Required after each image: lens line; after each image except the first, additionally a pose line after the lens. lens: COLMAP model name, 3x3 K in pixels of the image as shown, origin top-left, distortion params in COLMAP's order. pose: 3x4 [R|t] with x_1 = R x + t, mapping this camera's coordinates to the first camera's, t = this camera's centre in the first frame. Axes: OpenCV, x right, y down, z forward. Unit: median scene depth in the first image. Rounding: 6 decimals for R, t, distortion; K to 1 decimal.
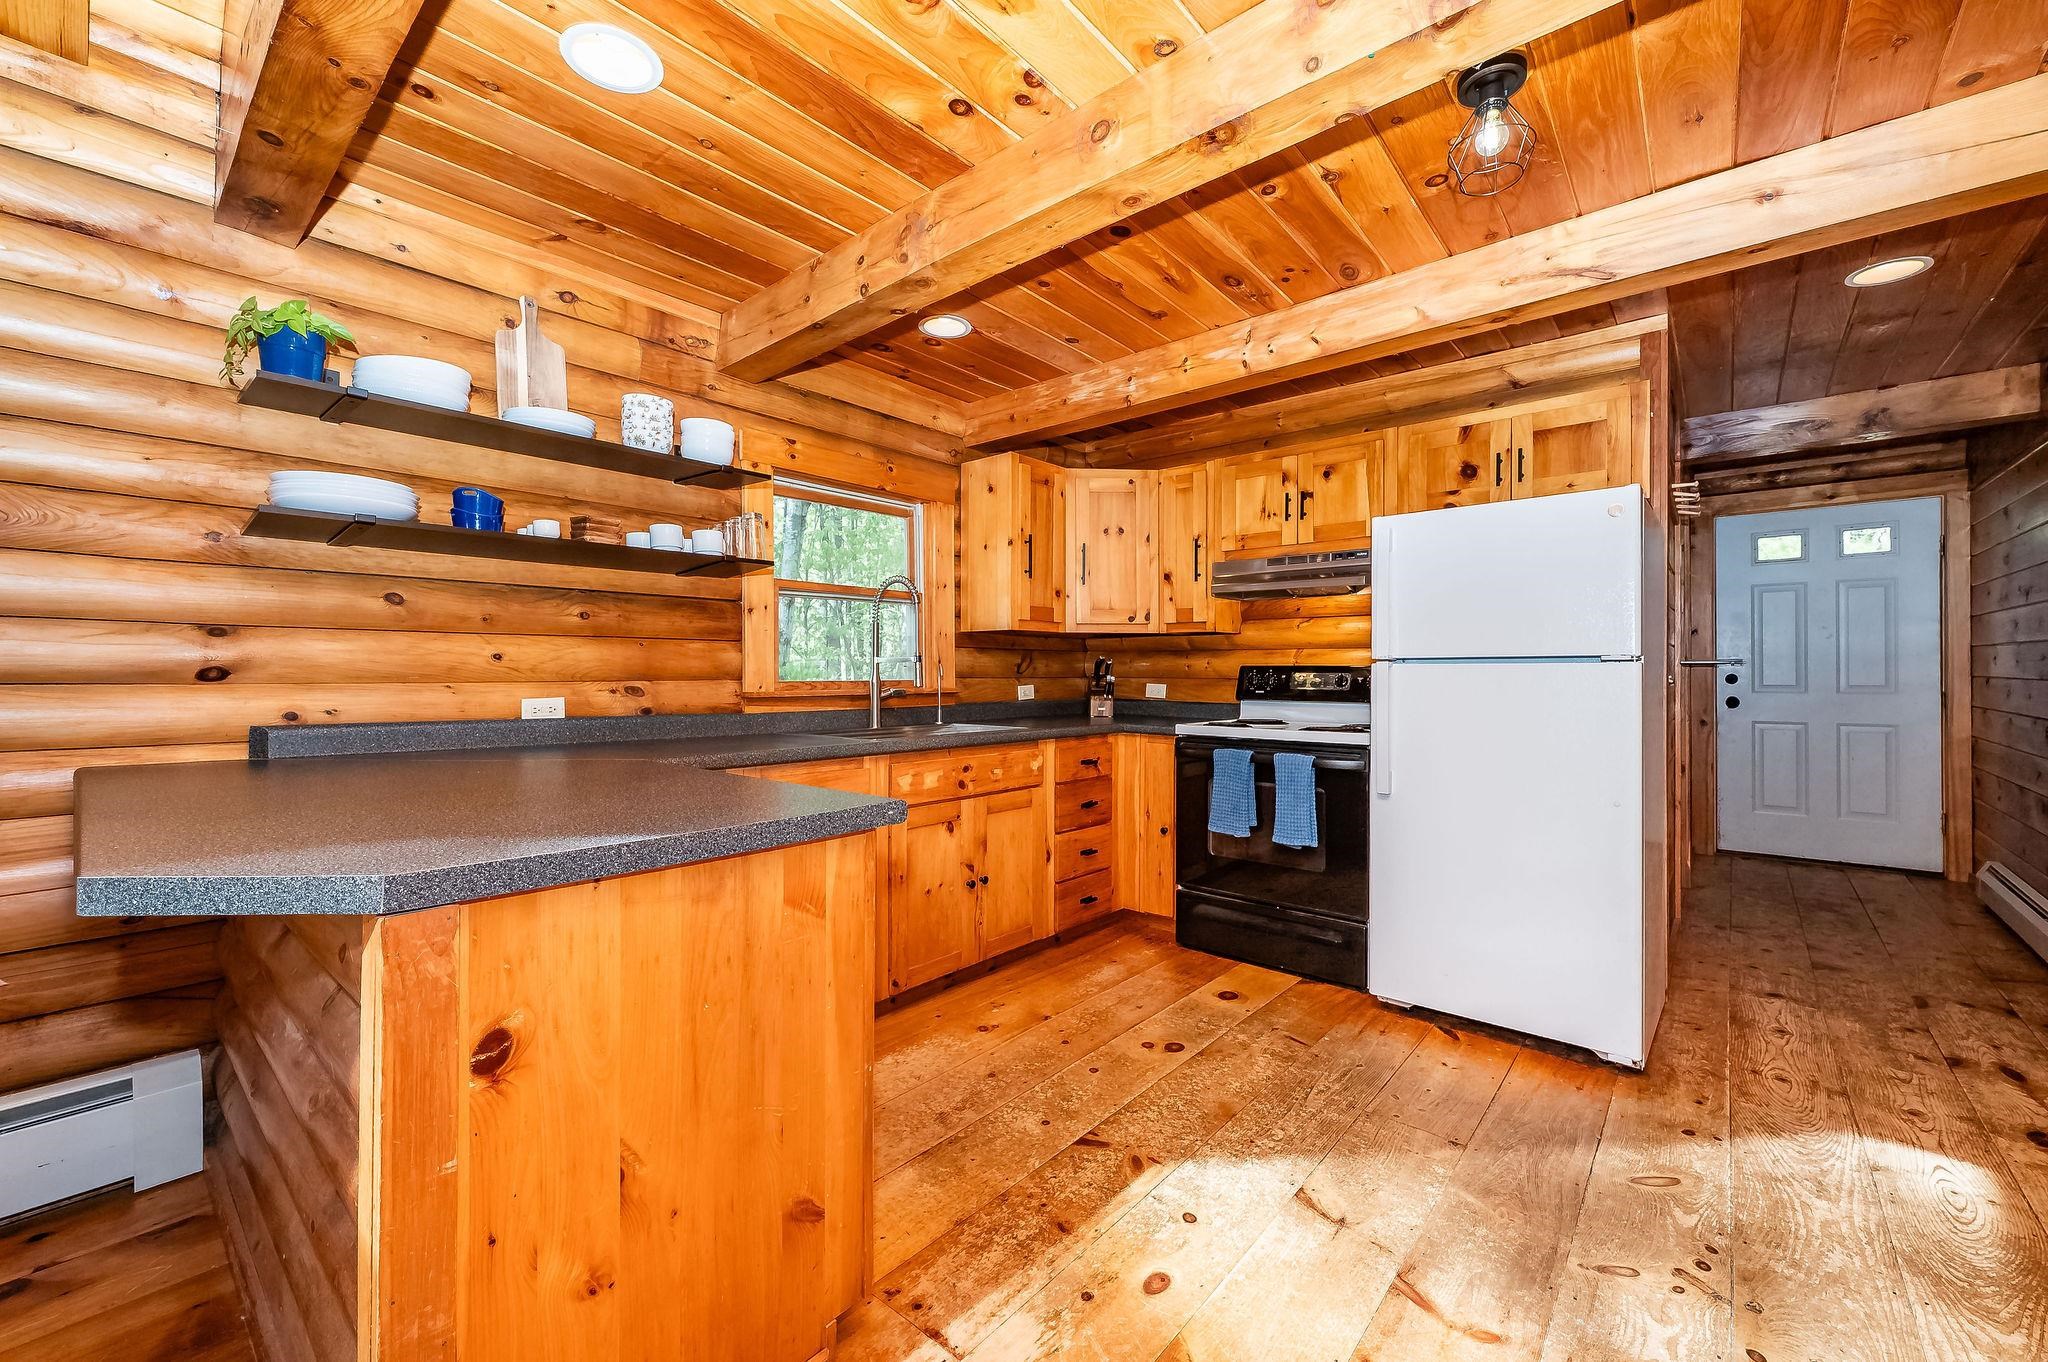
lens RADIAL K [[833.6, 0, 994.2], [0, 833.6, 664.7], [0, 0, 1]] dist [-0.003970, 0.002929]
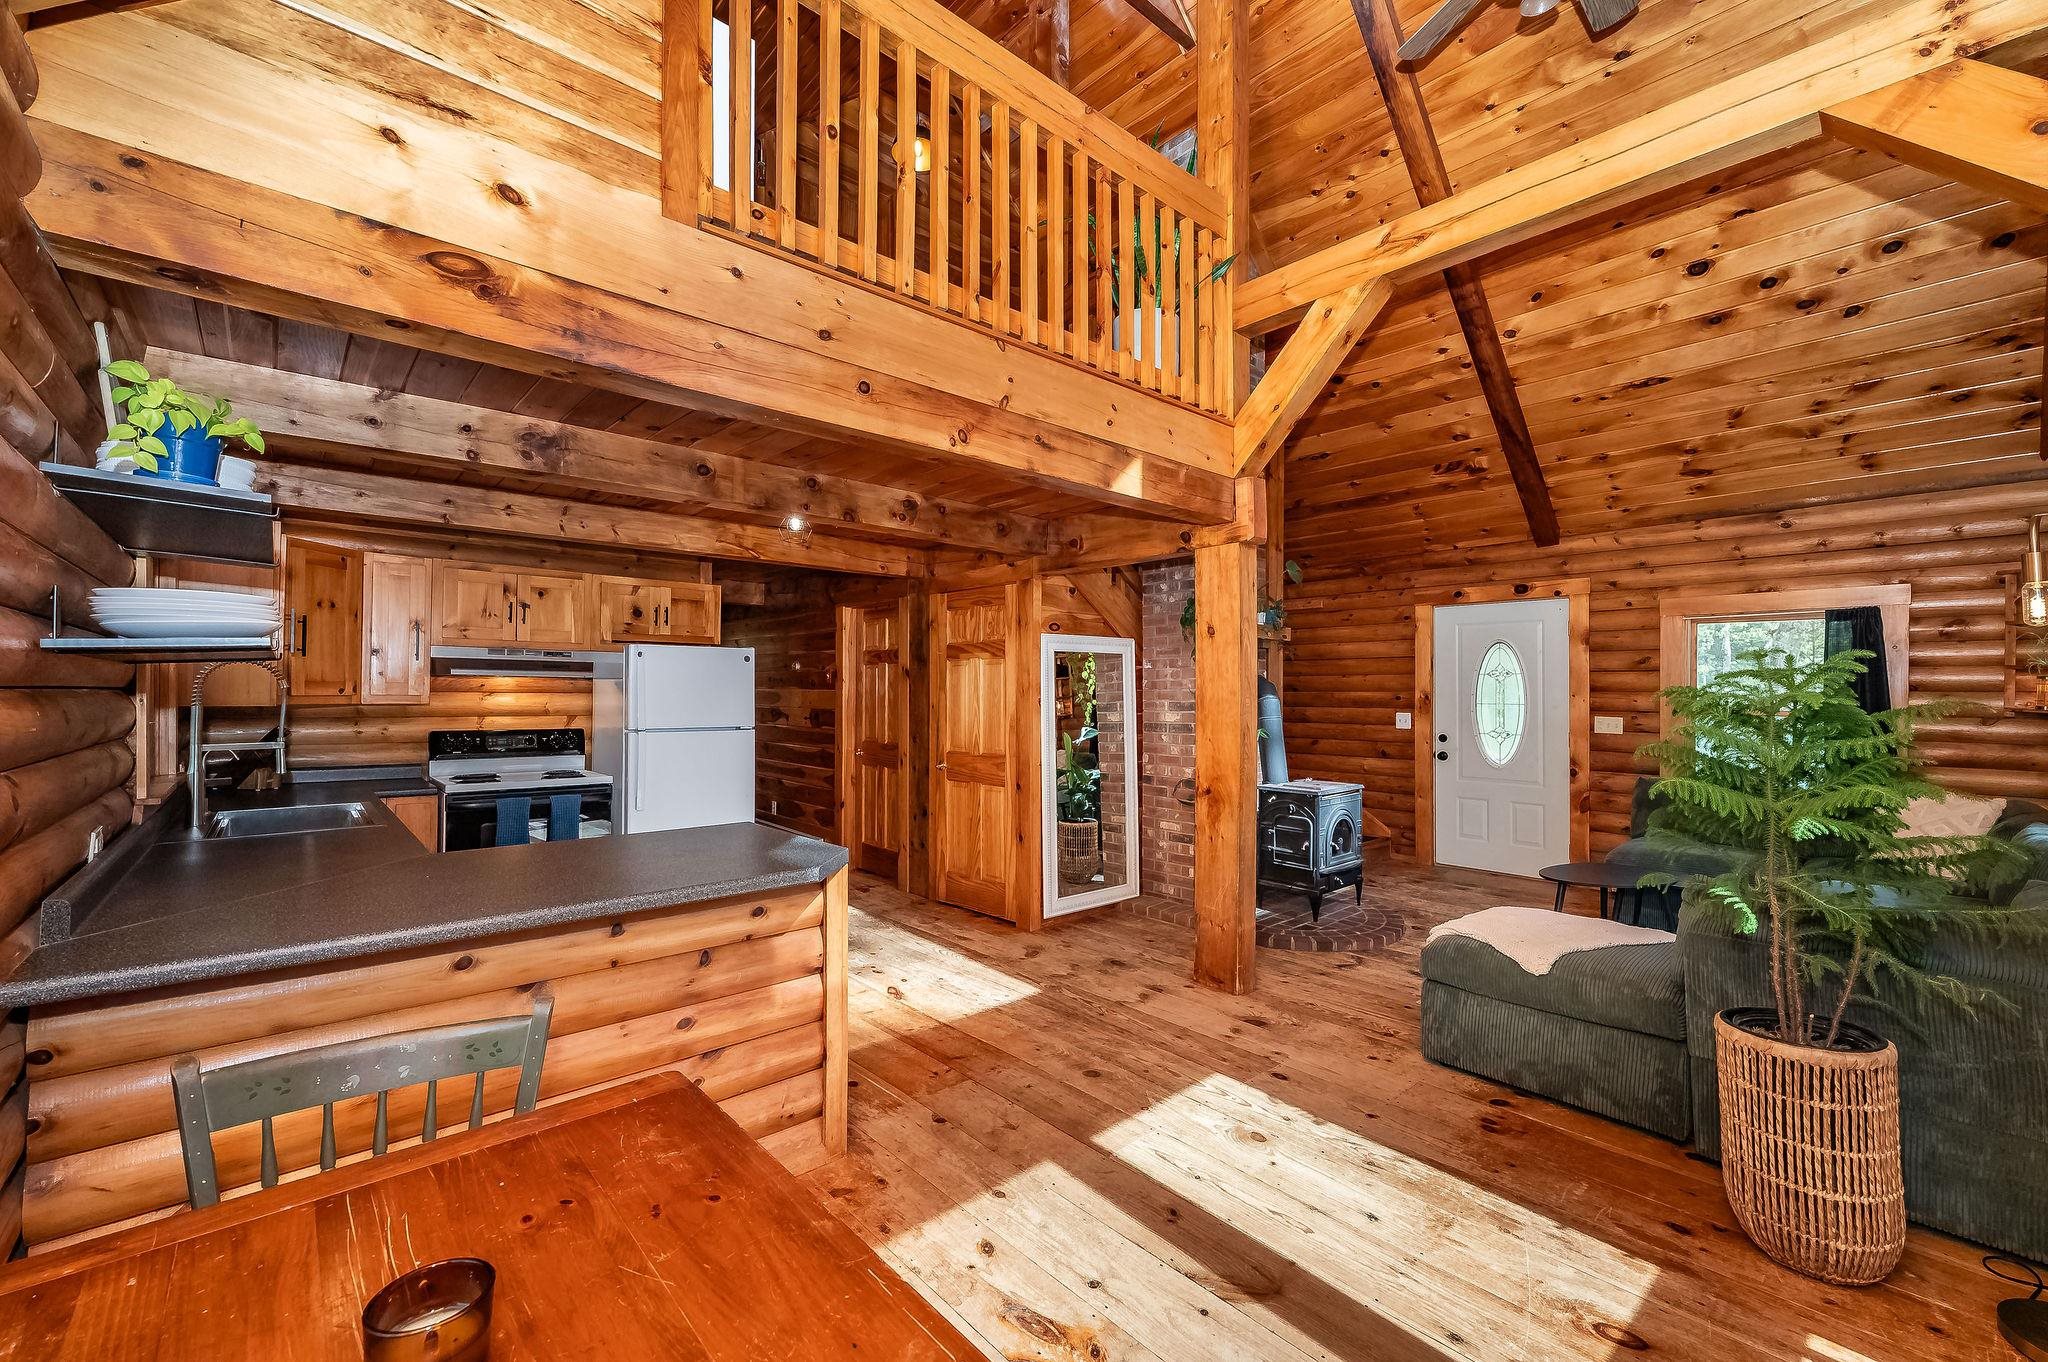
lens RADIAL K [[833.6, 0, 1067.1], [0, 833.6, 684.9], [0, 0, 1]] dist [-0.003970, 0.002929]
pose [[0.076033, 0.013285, 0.997017, -1.563320], [-0.017552, 0.999774, -0.011983, -0.125833], [-0.996951, -0.016588, 0.076249, 0.016683]]
